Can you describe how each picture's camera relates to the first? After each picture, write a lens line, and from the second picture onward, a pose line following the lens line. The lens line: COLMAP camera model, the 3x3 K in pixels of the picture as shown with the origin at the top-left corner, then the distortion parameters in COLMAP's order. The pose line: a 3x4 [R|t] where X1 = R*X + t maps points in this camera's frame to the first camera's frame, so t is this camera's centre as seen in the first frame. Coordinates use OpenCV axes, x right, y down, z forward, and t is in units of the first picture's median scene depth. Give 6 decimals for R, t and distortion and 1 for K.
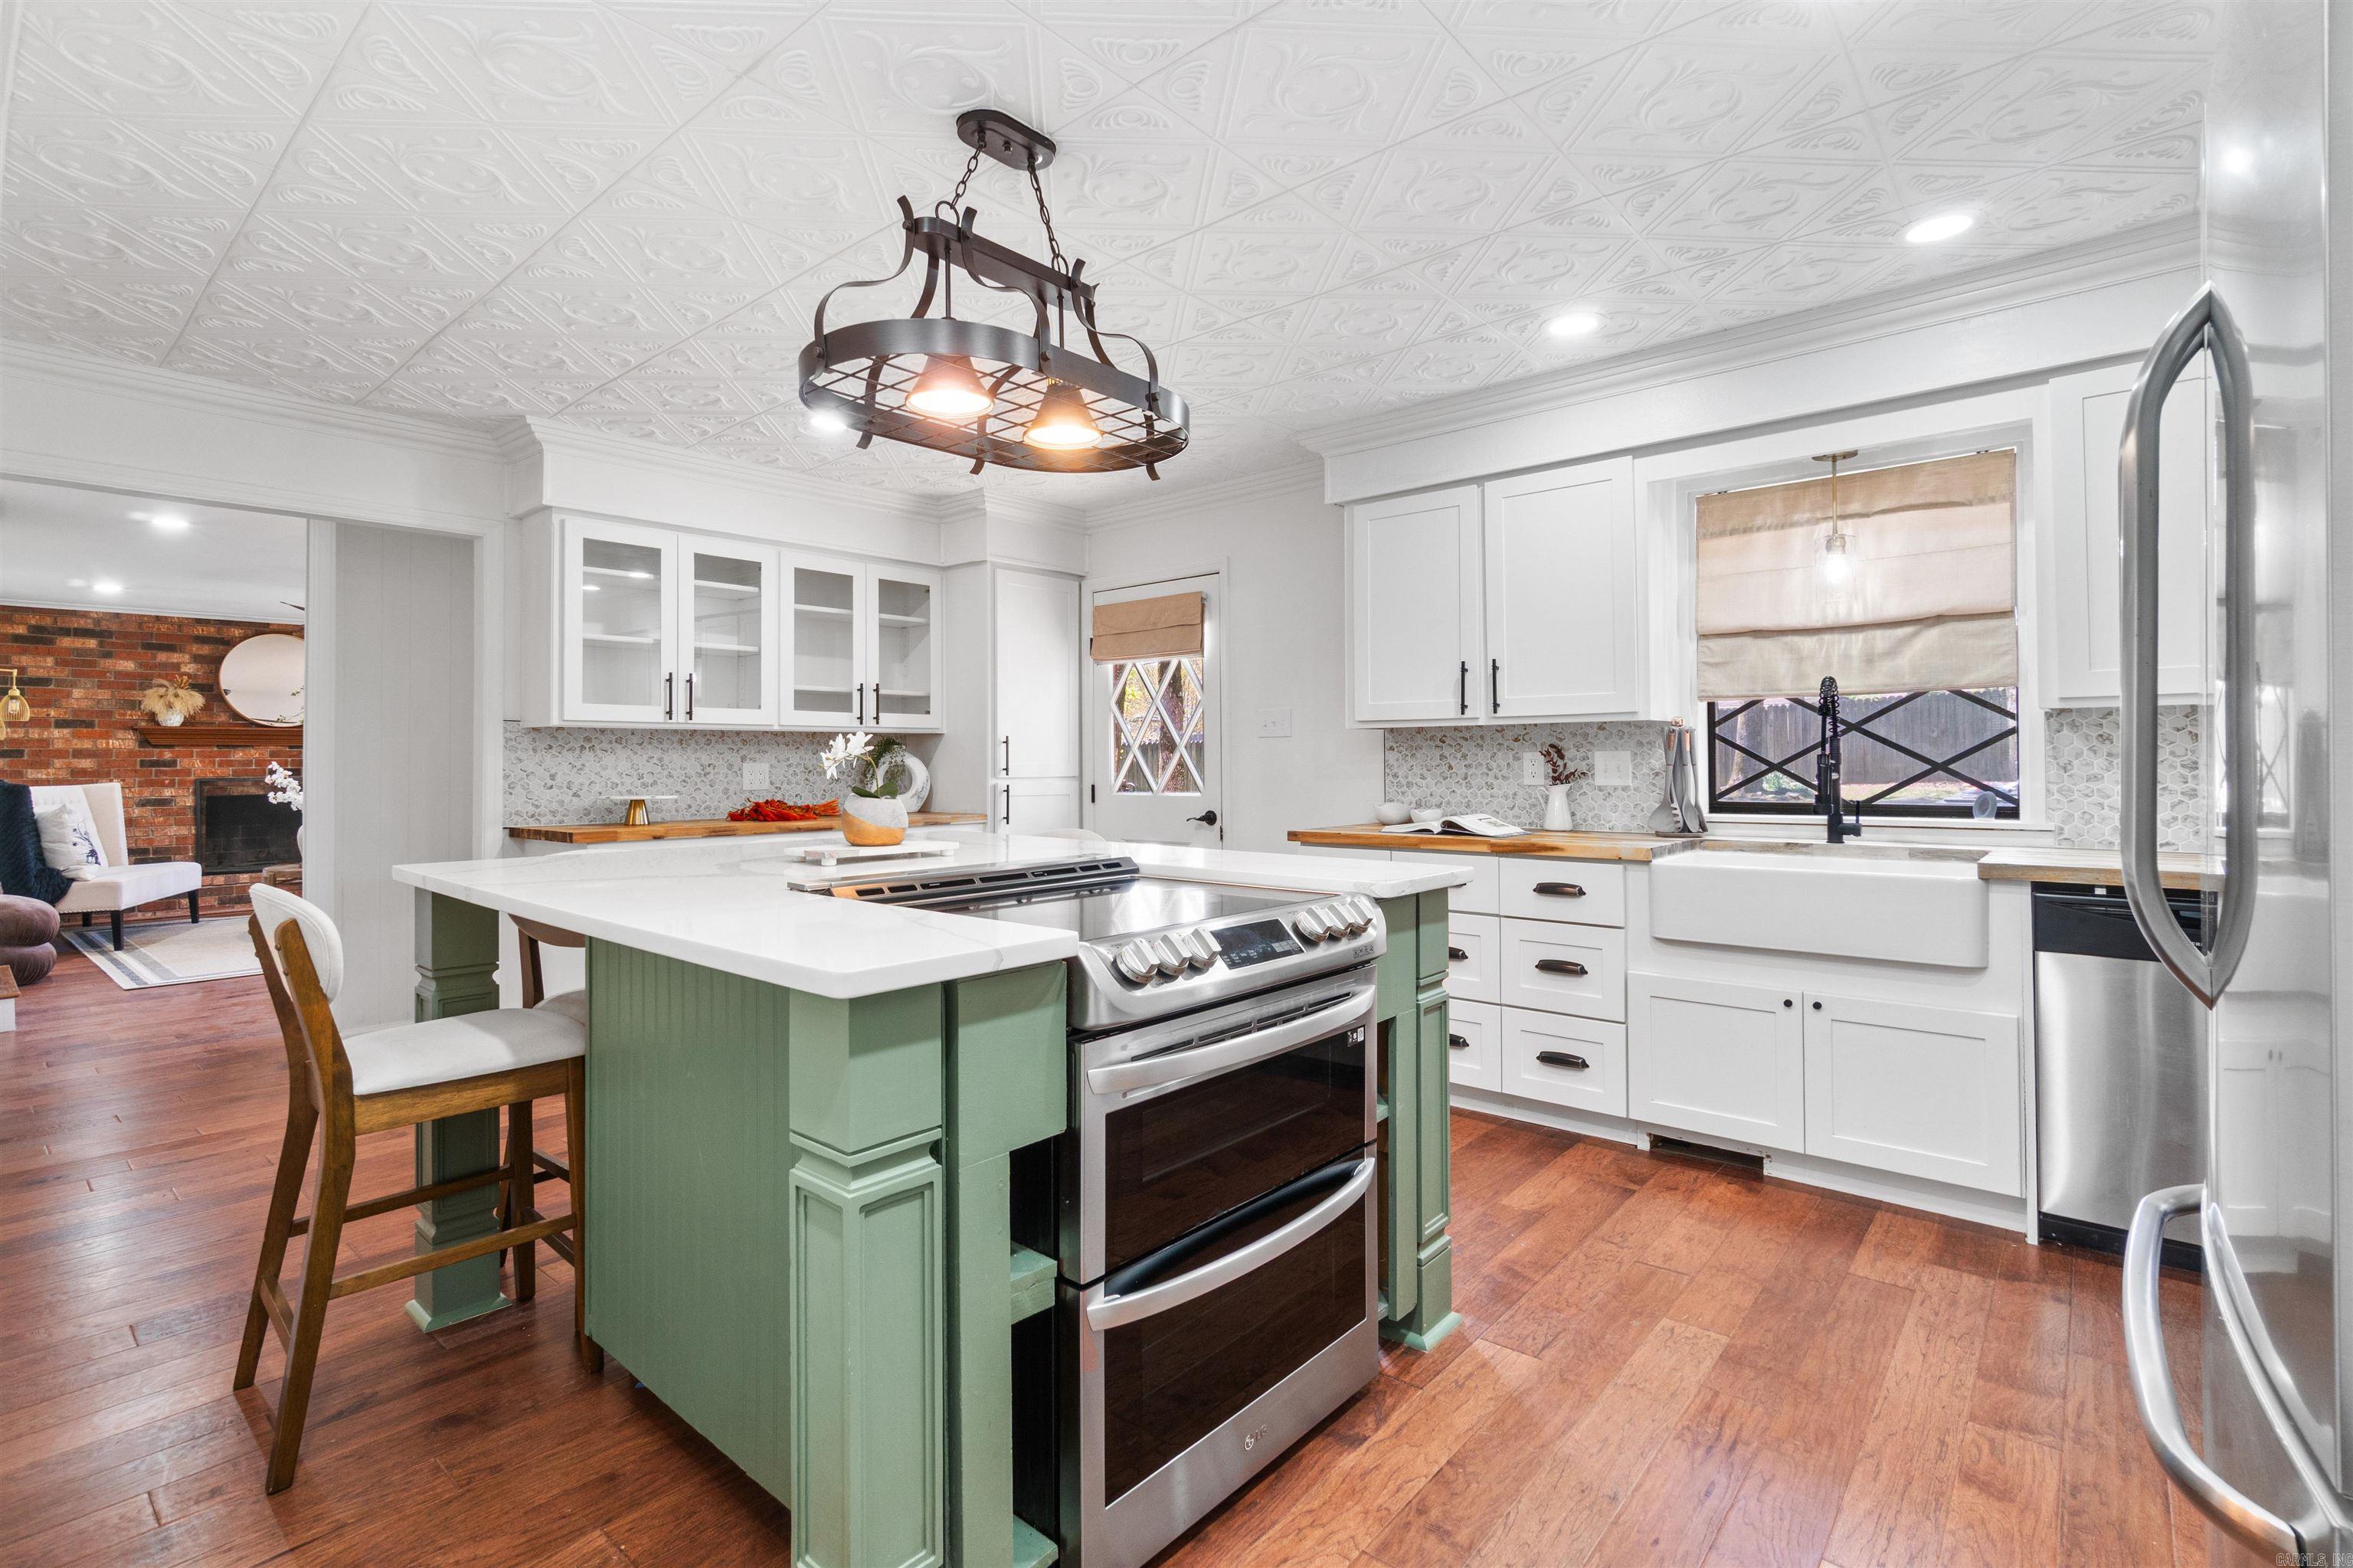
lens RADIAL K [[1120.8, 0, 1172.4], [0, 1120.8, 763.5], [0, 0, 1]] dist [-0.001637, 0.000522]
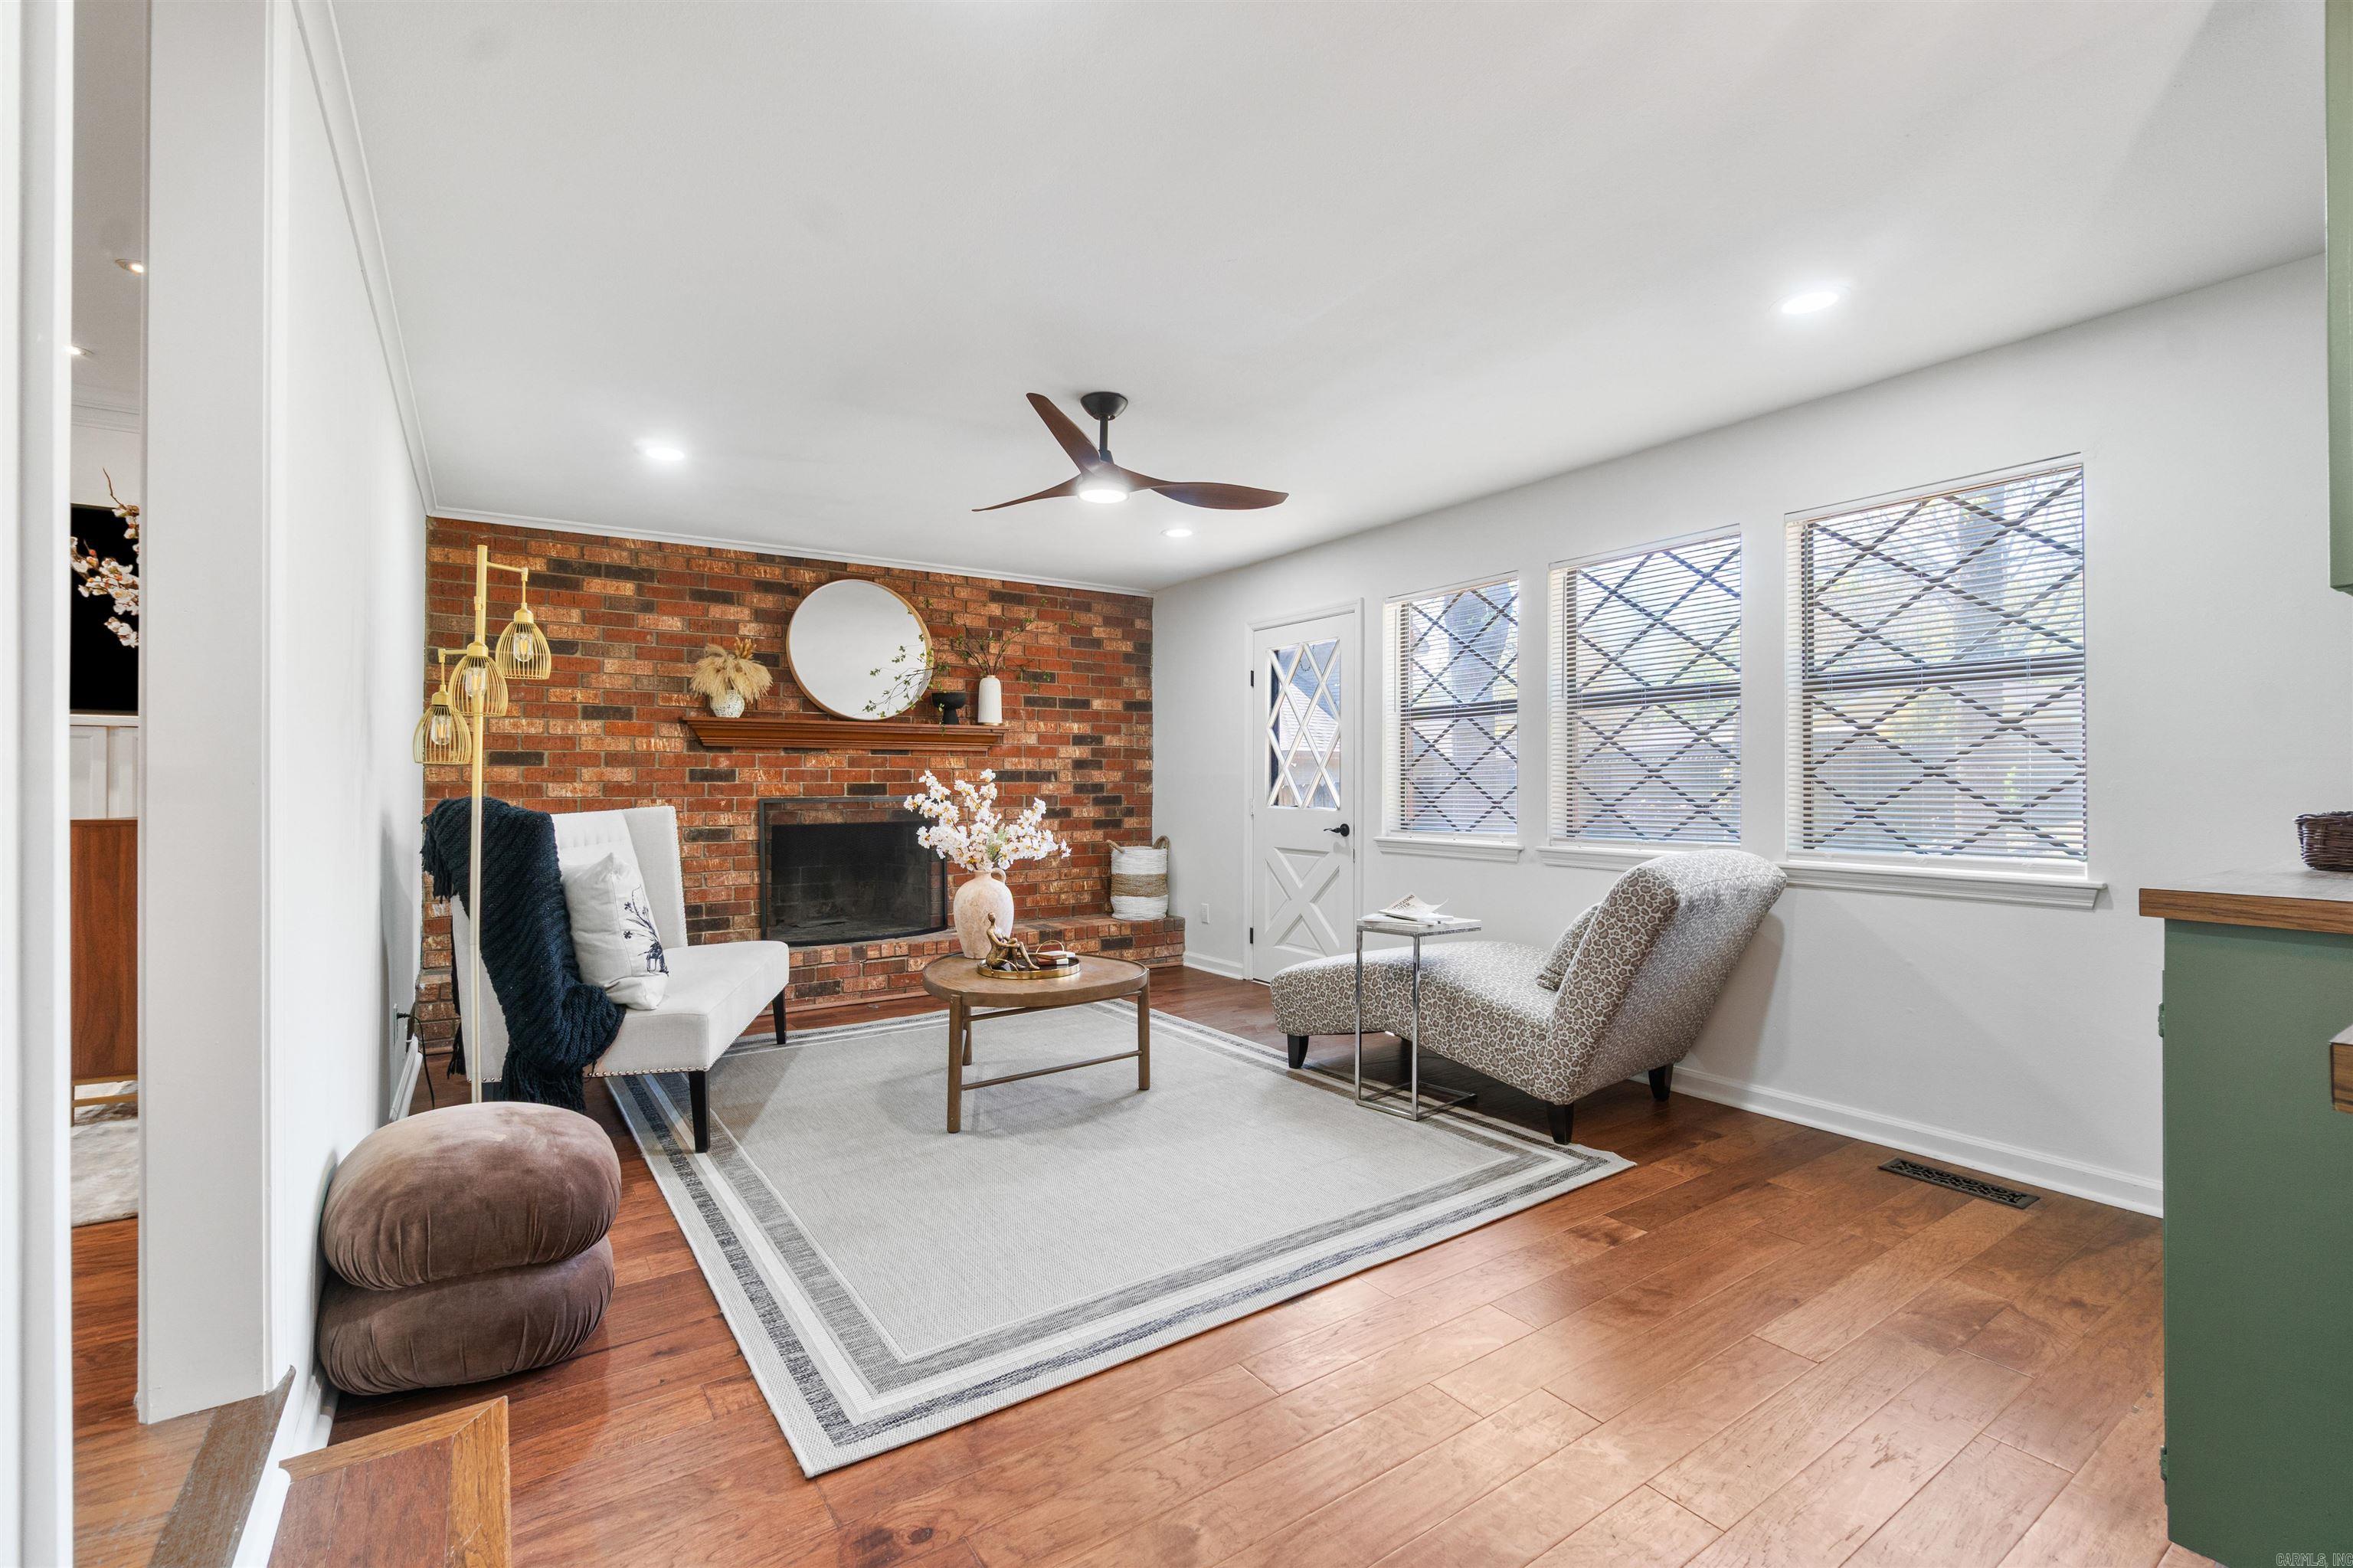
lens RADIAL K [[1055.8, 0, 1183.7], [0, 1055.8, 799.5], [0, 0, 1]] dist [0.002491, -0.000101]
pose [[0.967990, 0.007267, -0.250884, -0.494748], [-0.003637, 0.999882, 0.014929, 0.003993], [0.250963, -0.013539, 0.967902, 0.482597]]
